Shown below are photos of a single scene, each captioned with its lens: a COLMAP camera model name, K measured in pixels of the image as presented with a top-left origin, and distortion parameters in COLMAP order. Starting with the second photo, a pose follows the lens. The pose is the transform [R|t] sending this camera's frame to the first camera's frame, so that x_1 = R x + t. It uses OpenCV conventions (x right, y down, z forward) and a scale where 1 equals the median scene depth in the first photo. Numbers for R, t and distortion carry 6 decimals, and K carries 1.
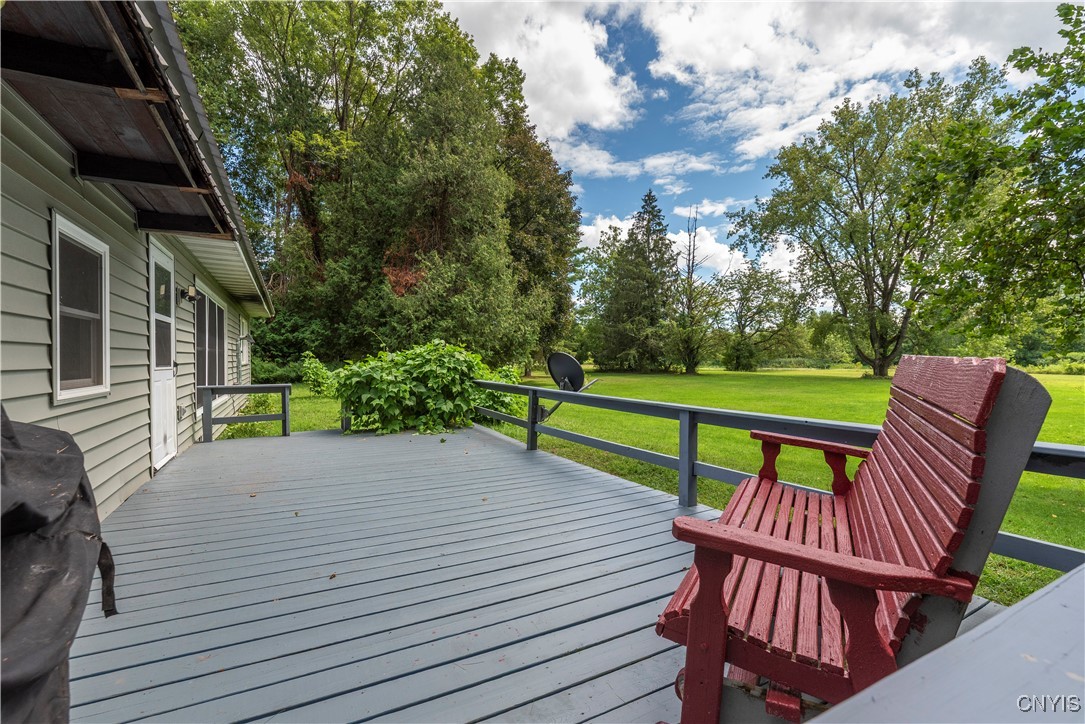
lens RADIAL K [[483.3, 0, 546.8], [0, 483.3, 361.6], [0, 0, 1]] dist [0.005578, 0.003231]
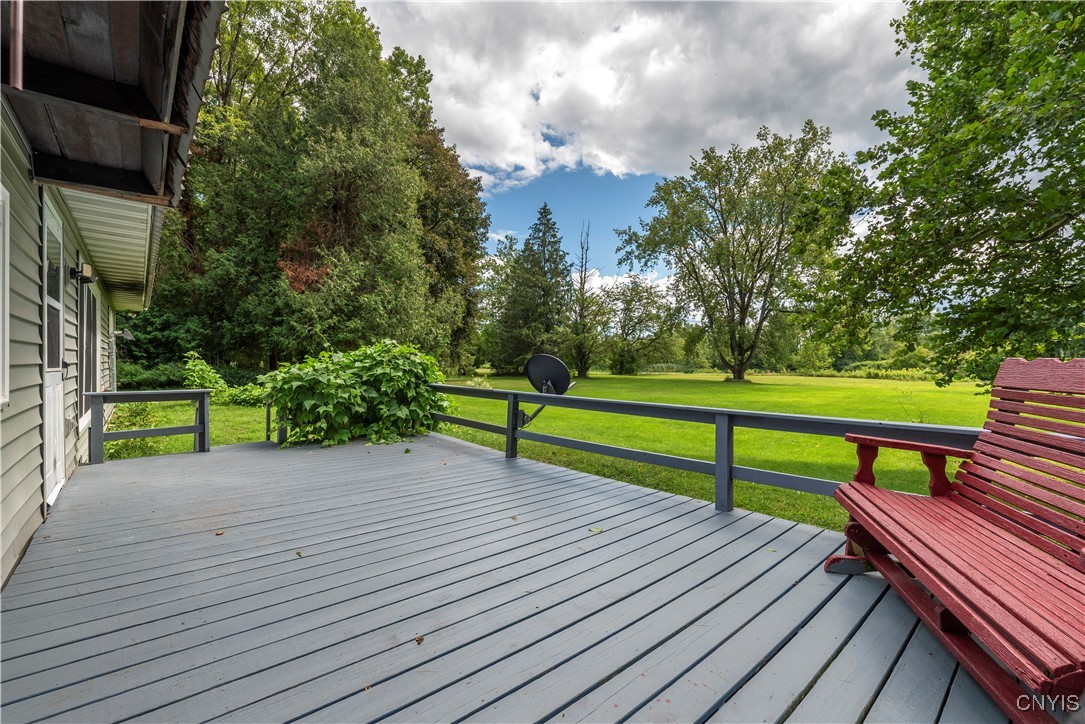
lens RADIAL K [[465.5, 0, 547.0], [0, 465.5, 365.0], [0, 0, 1]] dist [-0.000070, 0.002752]
pose [[0.973066, 0.005473, 0.230462, -0.041330], [-0.005111, 0.999985, -0.002170, 0.000814], [-0.230471, 0.000933, 0.973079, 0.023230]]
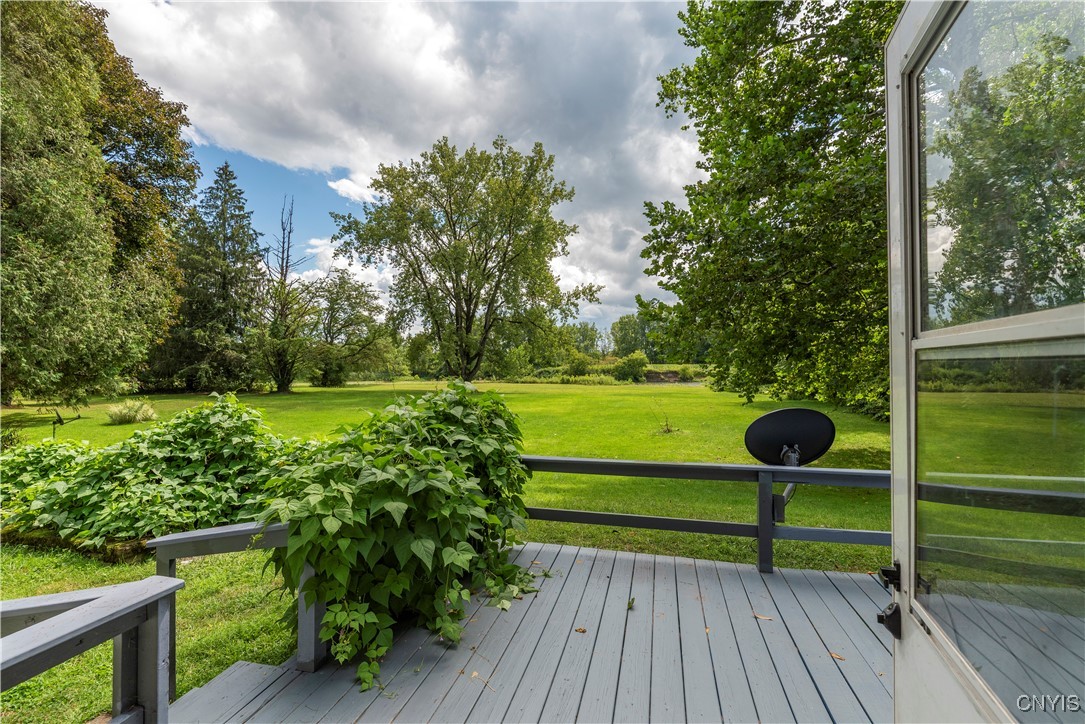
lens RADIAL K [[499.7, 0, 538.8], [0, 499.7, 370.3], [0, 0, 1]] dist [-0.016049, -0.001030]
pose [[0.656100, -0.003799, 0.754665, -0.162026], [0.008869, 0.999957, -0.002678, -0.015892], [-0.754622, 0.008450, 0.656105, 0.194158]]
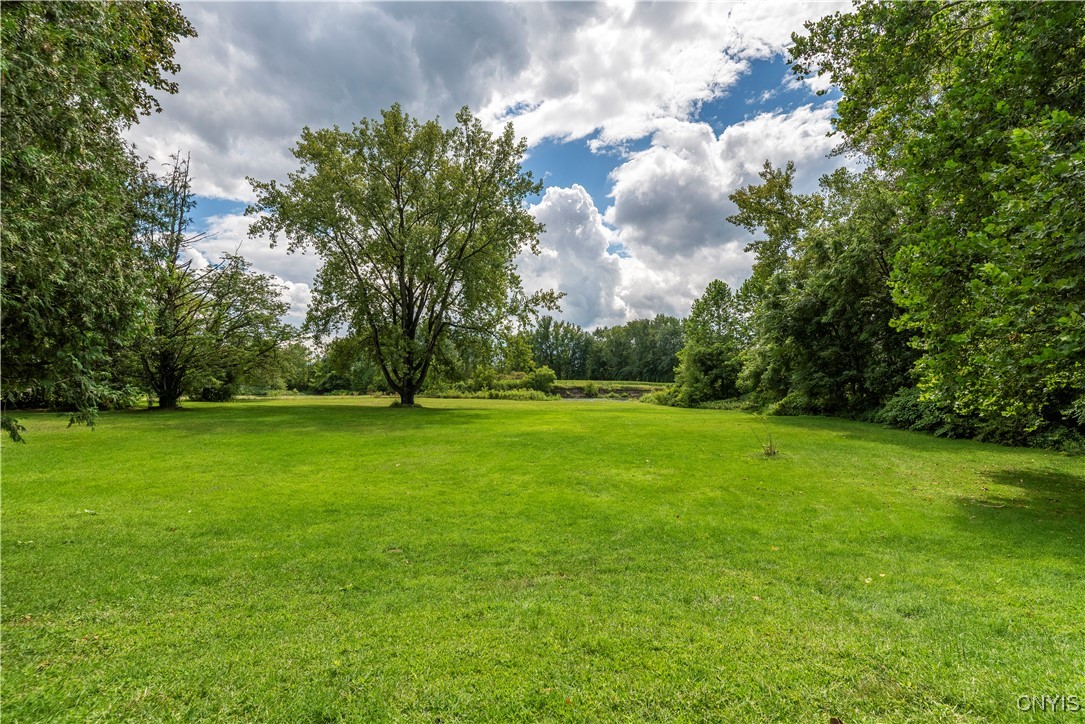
lens RADIAL K [[499.7, 0, 535.2], [0, 499.7, 383.4], [0, 0, 1]] dist [-0.016049, -0.001030]
pose [[0.450032, 0.007182, 0.892983, -0.173255], [-0.000441, 0.999969, -0.007821, -0.005881], [-0.893012, 0.003126, 0.450021, 0.610475]]
